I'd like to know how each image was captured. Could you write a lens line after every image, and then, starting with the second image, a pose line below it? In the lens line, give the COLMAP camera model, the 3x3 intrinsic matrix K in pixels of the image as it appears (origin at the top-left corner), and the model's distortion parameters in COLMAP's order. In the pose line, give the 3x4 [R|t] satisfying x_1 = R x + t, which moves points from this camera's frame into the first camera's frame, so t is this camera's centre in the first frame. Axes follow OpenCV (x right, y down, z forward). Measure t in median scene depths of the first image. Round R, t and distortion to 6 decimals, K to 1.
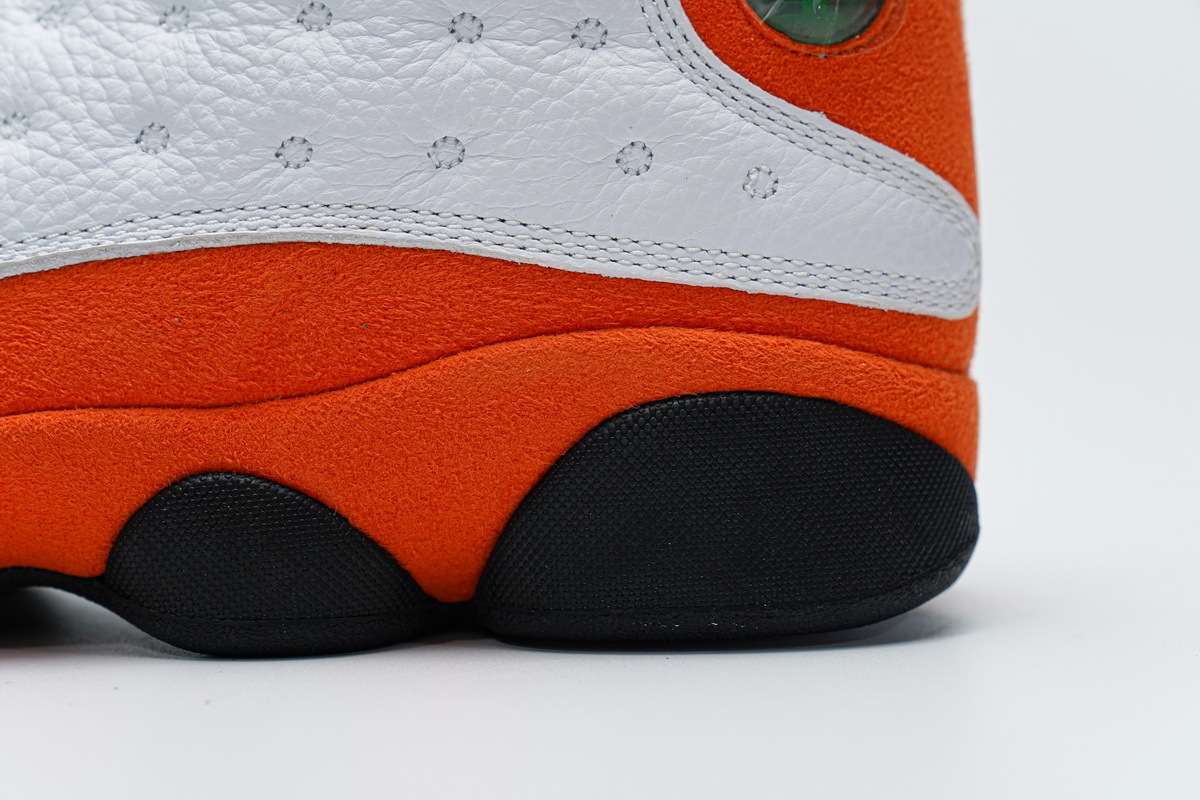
lens RADIAL K [[2445.7, 0, 616.9], [0, 2445.7, 398.7], [0, 0, 1]] dist [0.213495, -0.065795]
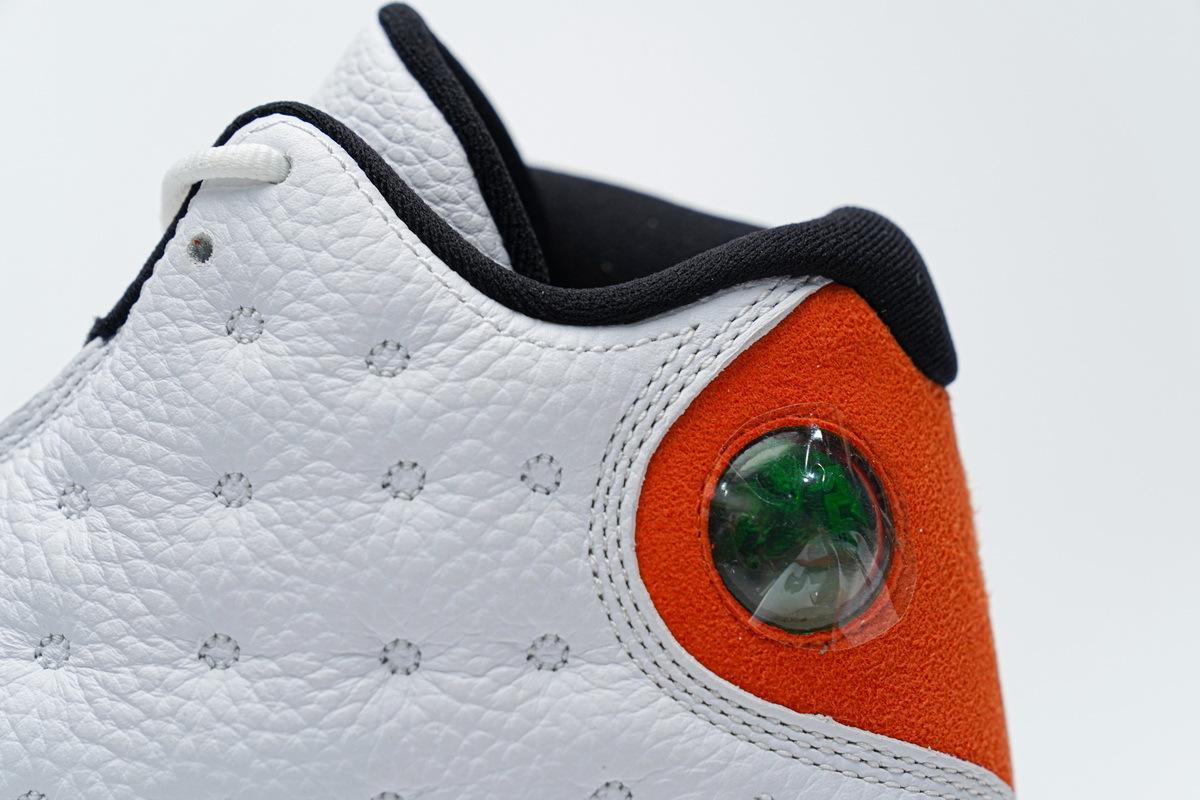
lens RADIAL K [[2445.7, 0, 616.9], [0, 2445.7, 398.7], [0, 0, 1]] dist [0.213495, -0.065795]
pose [[0.997921, -0.061429, 0.019518, 0.001366], [0.061114, 0.997997, 0.016339, -0.246540], [-0.020483, -0.015112, 0.999676, 0.160227]]
